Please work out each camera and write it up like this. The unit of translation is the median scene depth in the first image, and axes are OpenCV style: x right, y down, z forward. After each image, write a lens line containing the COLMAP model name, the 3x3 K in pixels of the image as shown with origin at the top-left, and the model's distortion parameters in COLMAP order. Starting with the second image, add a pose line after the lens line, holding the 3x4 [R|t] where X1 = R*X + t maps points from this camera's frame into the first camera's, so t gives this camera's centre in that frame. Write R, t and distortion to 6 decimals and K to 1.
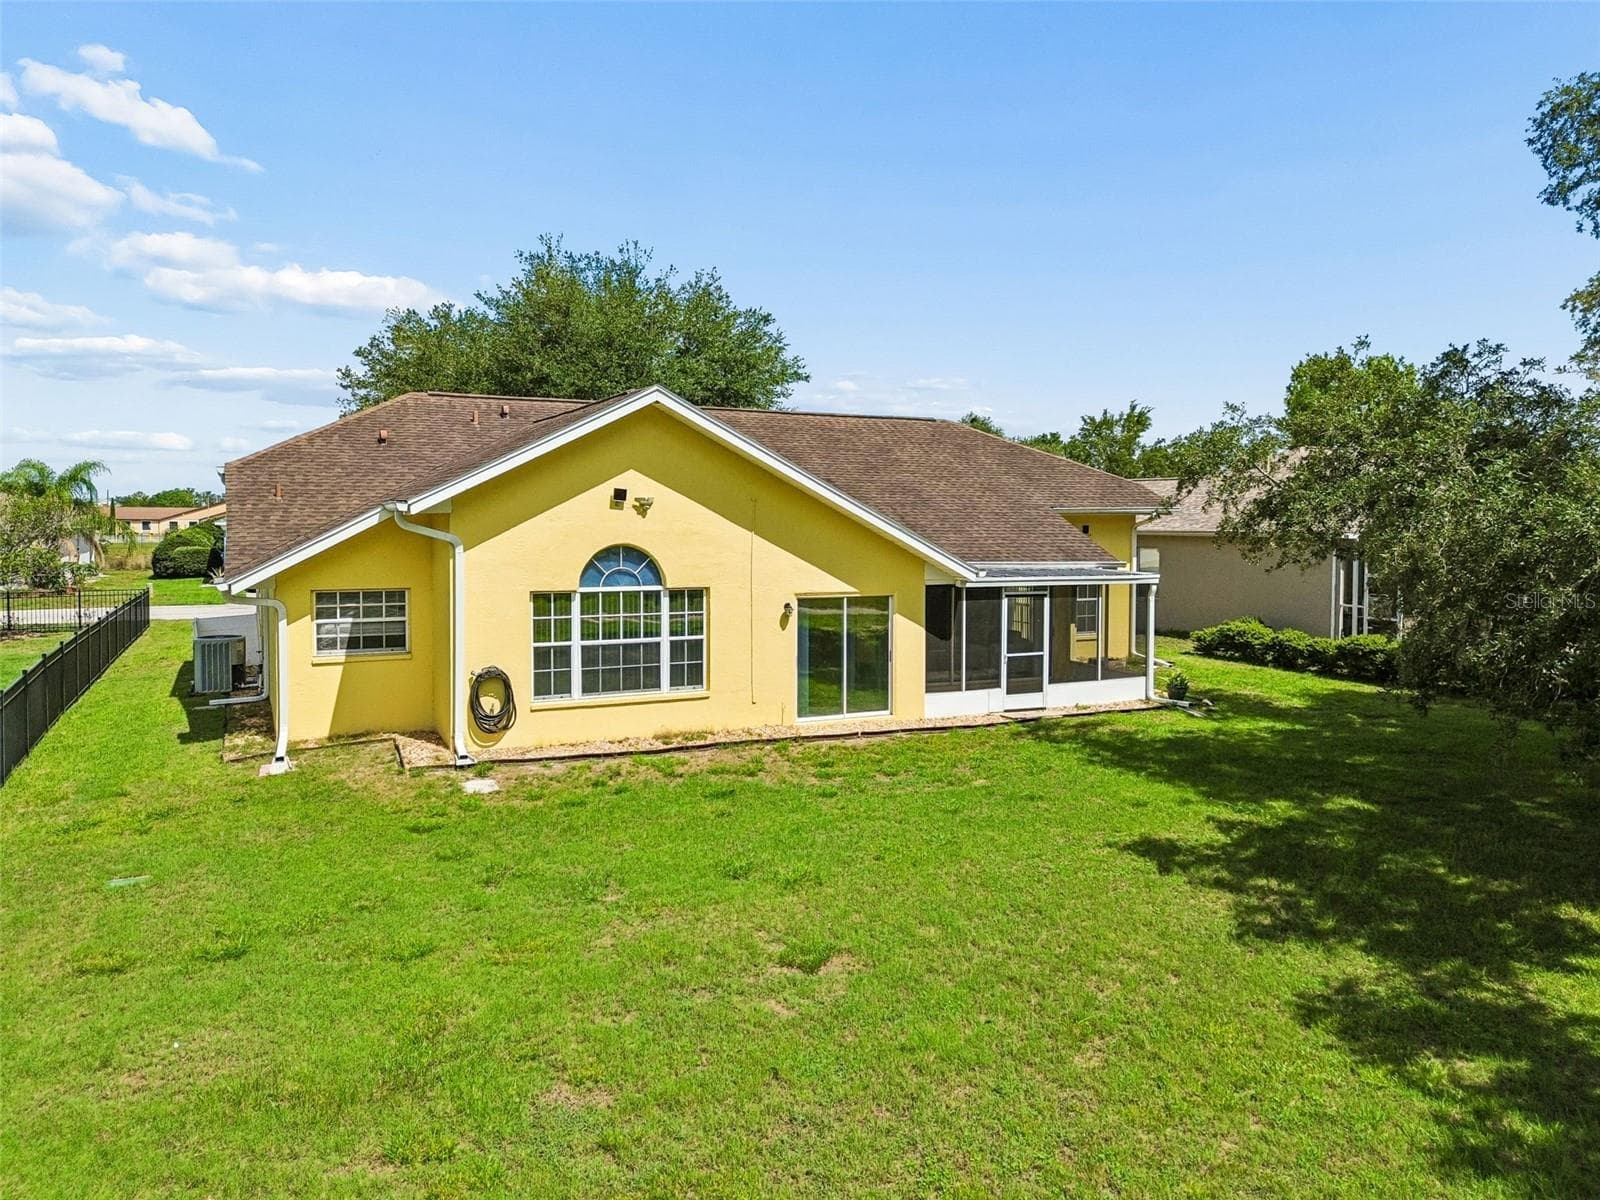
lens RADIAL K [[1151.5, 0, 809.2], [0, 1151.5, 586.0], [0, 0, 1]] dist [0.050492, -0.039001]
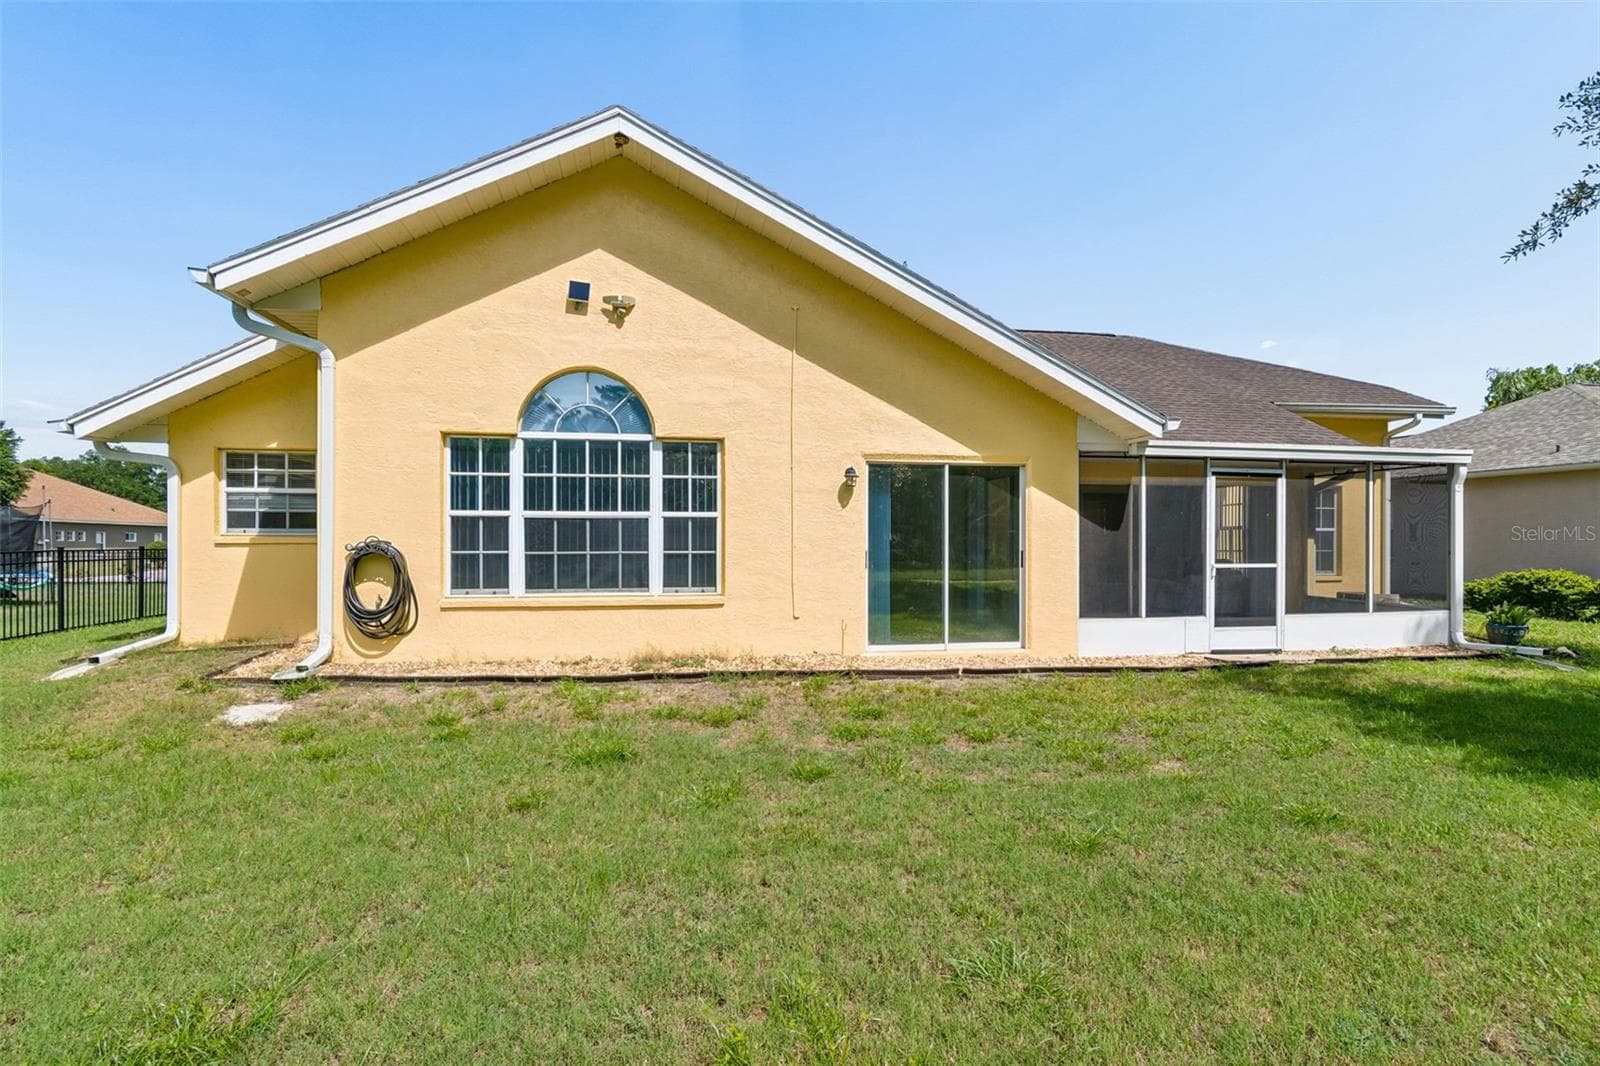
lens RADIAL K [[824.5, 0, 791.4], [0, 824.5, 555.6], [0, 0, 1]] dist [-0.007681, -0.000119]
pose [[0.958457, -0.000563, -0.285238, 0.086573], [-0.012935, 0.998884, -0.045434, 0.090495], [0.284945, 0.047236, 0.957379, 0.564362]]
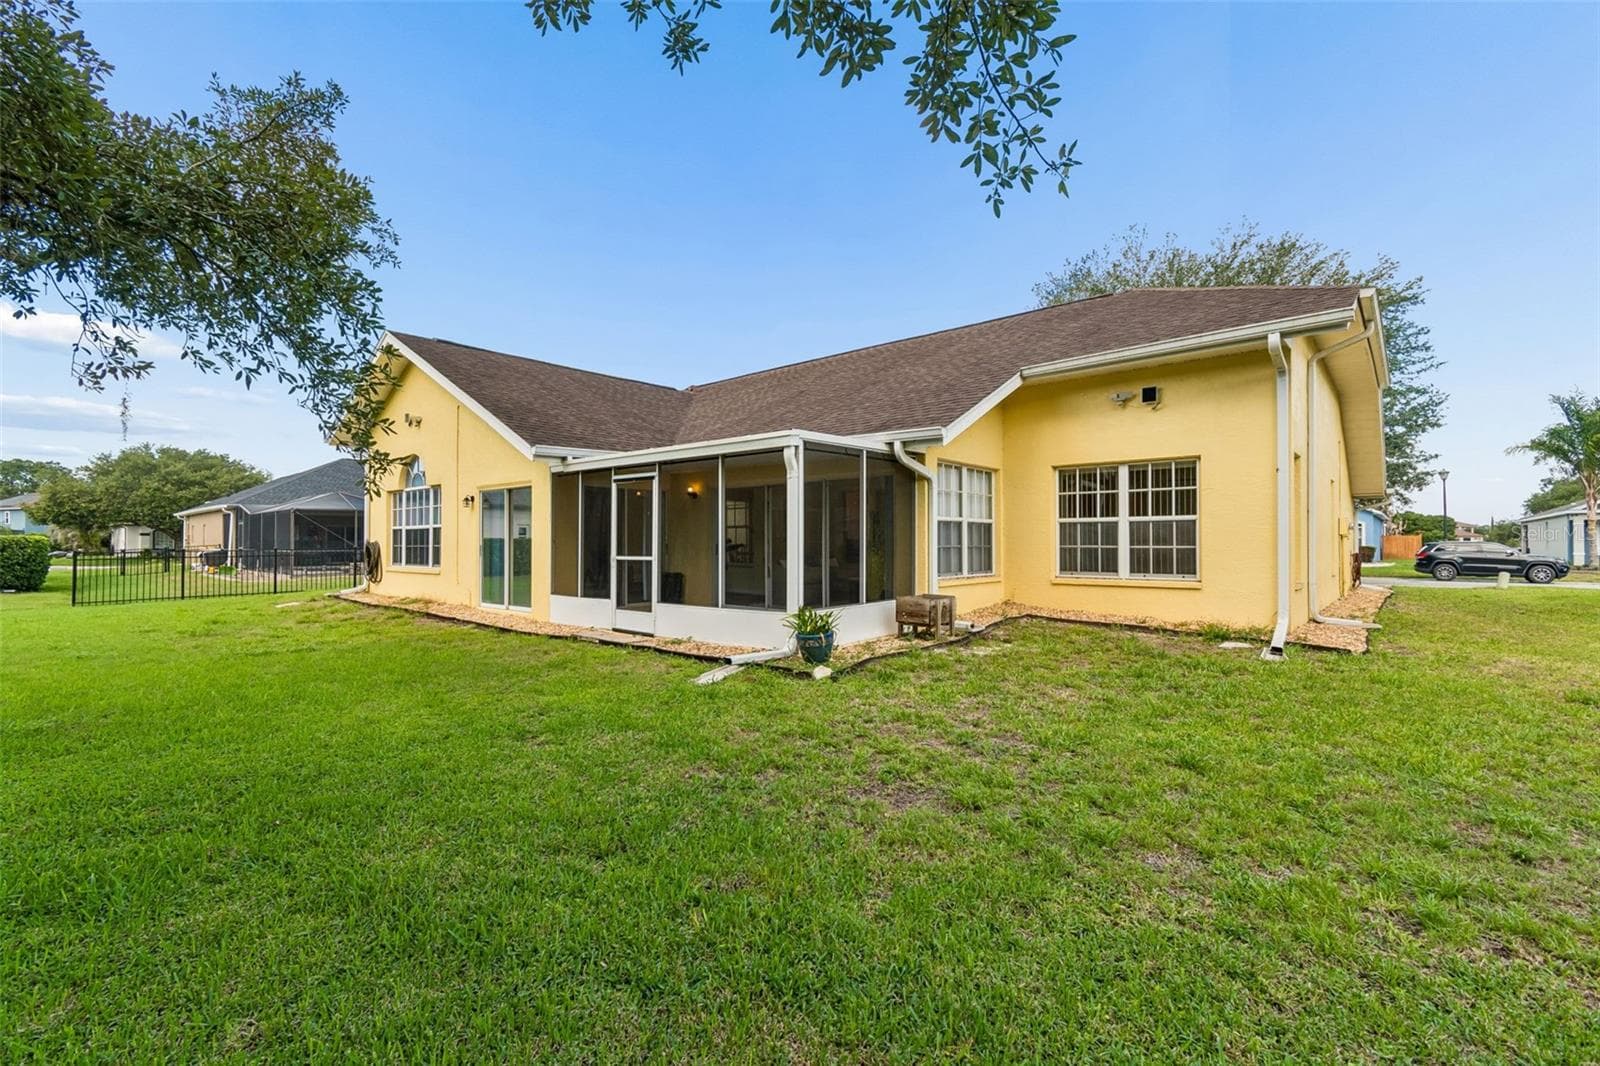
lens RADIAL K [[756.0, 0, 795.8], [0, 756.0, 530.9], [0, 0, 1]] dist [-0.002718, -0.001234]
pose [[0.369110, -0.022195, -0.929121, 0.789478], [-0.051779, 0.997671, -0.044403, 0.067483], [0.927942, 0.064499, 0.367101, 1.065249]]
